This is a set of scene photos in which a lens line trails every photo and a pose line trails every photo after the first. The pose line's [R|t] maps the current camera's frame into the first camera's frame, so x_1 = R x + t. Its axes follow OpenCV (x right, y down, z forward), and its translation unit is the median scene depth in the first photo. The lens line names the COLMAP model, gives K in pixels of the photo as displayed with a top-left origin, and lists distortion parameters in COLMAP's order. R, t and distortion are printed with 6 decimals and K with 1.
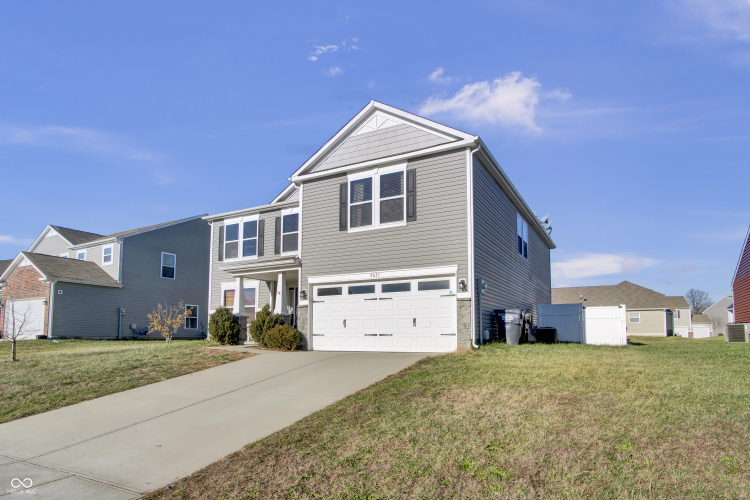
lens RADIAL K [[681.2, 0, 375.0], [0, 681.2, 250.0], [0, 0, 1]] dist [0.006677, 0.003017]
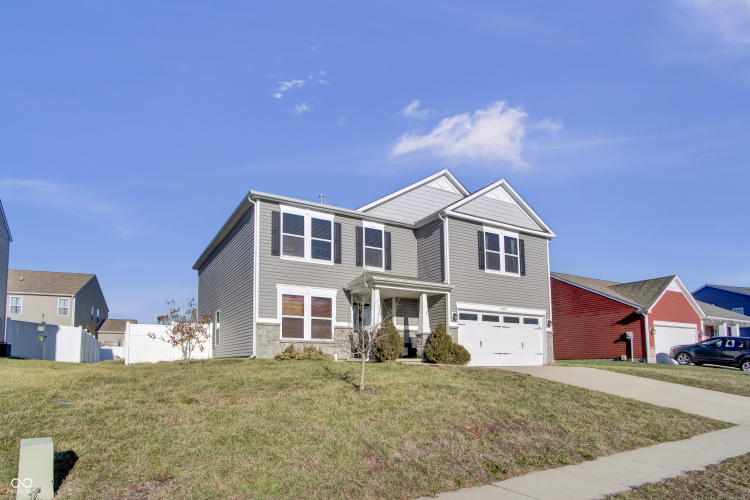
lens RADIAL K [[681.2, 0, 375.0], [0, 681.2, 250.0], [0, 0, 1]] dist [0.006677, 0.003017]
pose [[0.094767, 0.152266, 0.983786, -1.312513], [-0.132314, 0.981392, -0.139150, 0.137708], [-0.986667, -0.116981, 0.113150, 1.069784]]
